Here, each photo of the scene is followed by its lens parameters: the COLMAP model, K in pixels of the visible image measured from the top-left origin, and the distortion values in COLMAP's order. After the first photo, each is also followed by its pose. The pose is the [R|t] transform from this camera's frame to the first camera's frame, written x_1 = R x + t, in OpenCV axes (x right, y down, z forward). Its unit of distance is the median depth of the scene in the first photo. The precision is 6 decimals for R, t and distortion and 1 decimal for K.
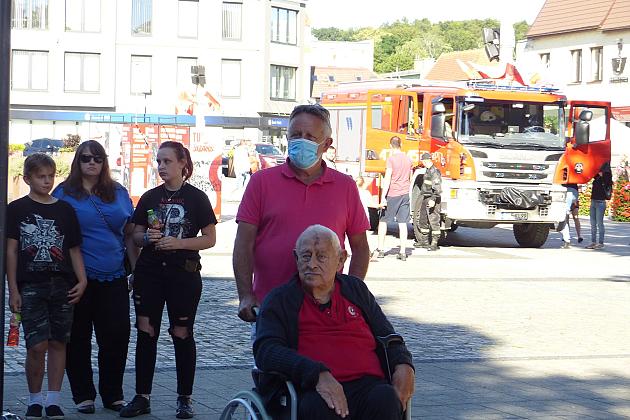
lens RADIAL K [[1676.6, 0, 315.0], [0, 1676.6, 210.0], [0, 0, 1]] dist [-0.012321, -0.221877]
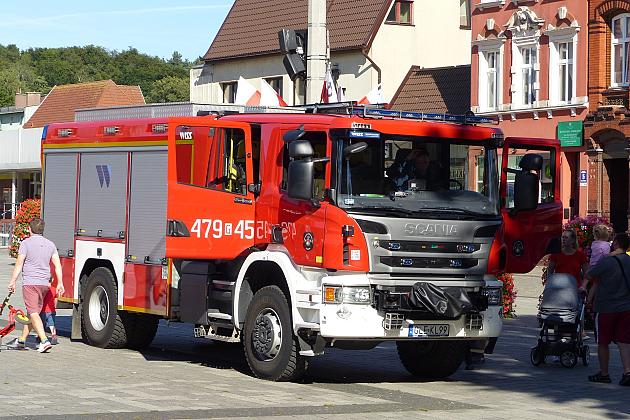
lens RADIAL K [[1676.6, 0, 315.0], [0, 1676.6, 210.0], [0, 0, 1]] dist [-0.012321, -0.221877]
pose [[0.949318, -0.007128, 0.314235, -0.106224], [0.017066, 0.999437, -0.028887, -0.022558], [-0.313853, 0.032786, 0.948906, 0.445418]]
